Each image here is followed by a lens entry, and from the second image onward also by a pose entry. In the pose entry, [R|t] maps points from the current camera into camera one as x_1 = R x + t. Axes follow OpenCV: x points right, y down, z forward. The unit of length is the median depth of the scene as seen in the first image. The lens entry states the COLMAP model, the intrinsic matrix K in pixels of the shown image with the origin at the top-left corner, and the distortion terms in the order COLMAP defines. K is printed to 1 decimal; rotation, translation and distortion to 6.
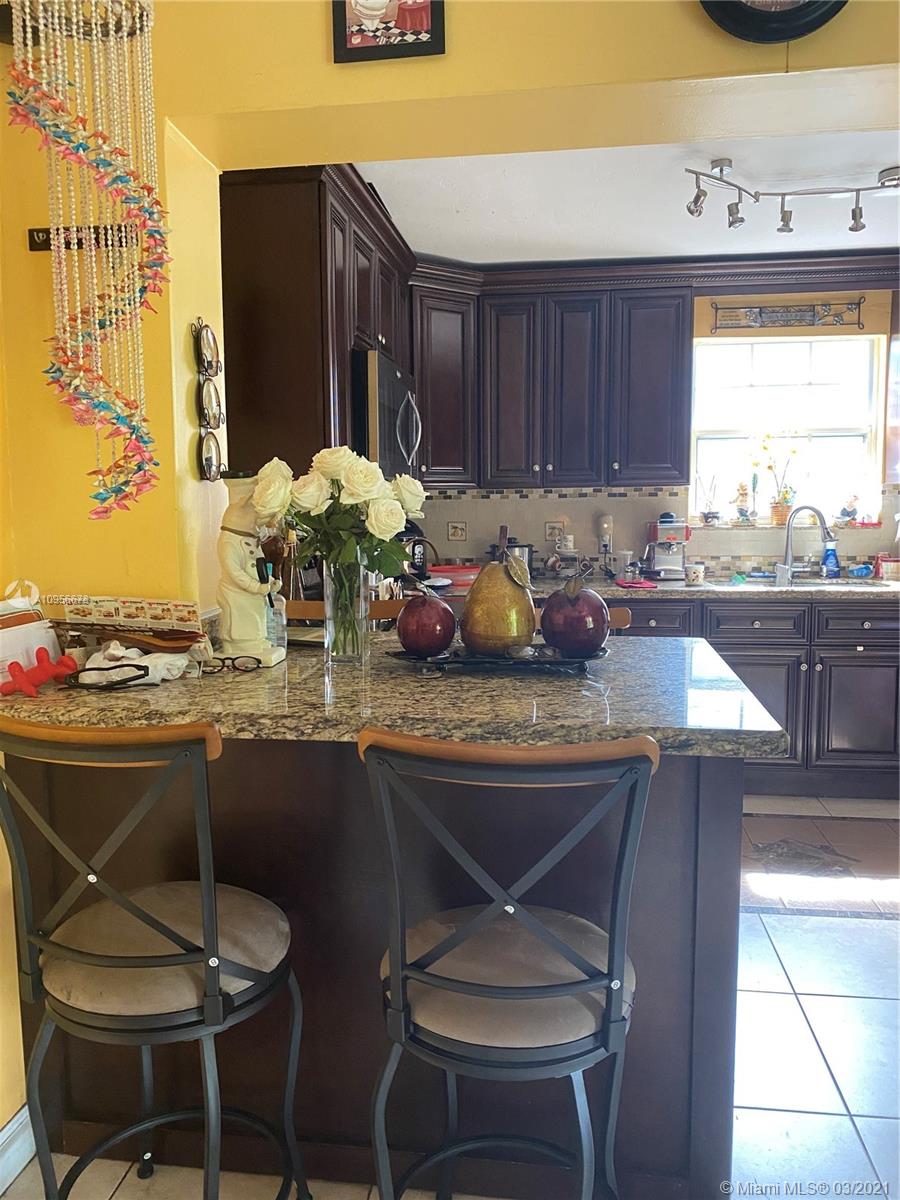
lens RADIAL K [[907.7, 0, 447.3], [0, 907.7, 604.5], [0, 0, 1]] dist [0.035160, -0.087804]
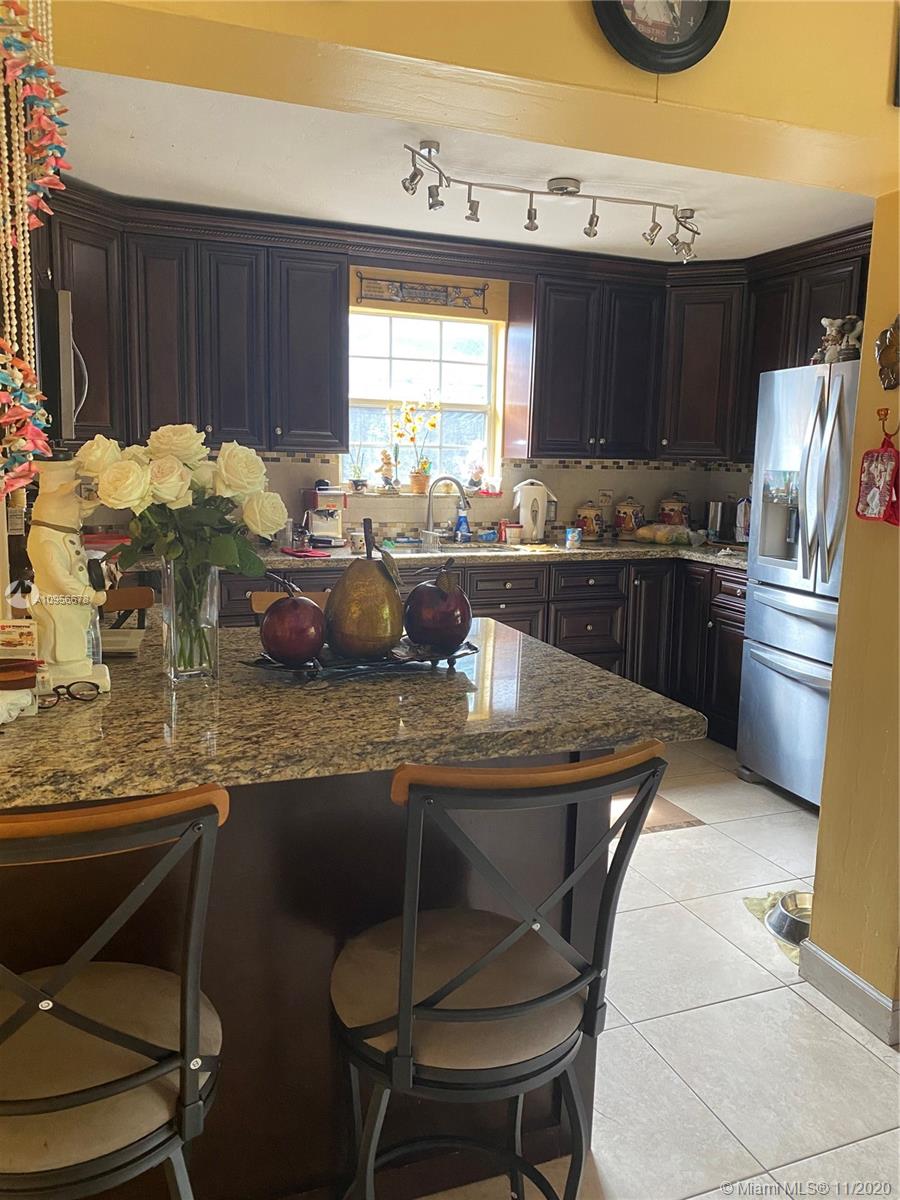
lens RADIAL K [[907.7, 0, 452.6], [0, 907.7, 601.1], [0, 0, 1]] dist [0.035160, -0.087804]
pose [[0.869833, -0.048664, 0.490940, -0.190712], [0.023648, 0.998092, 0.057035, -0.030849], [-0.492779, -0.038001, 0.869324, 0.077694]]
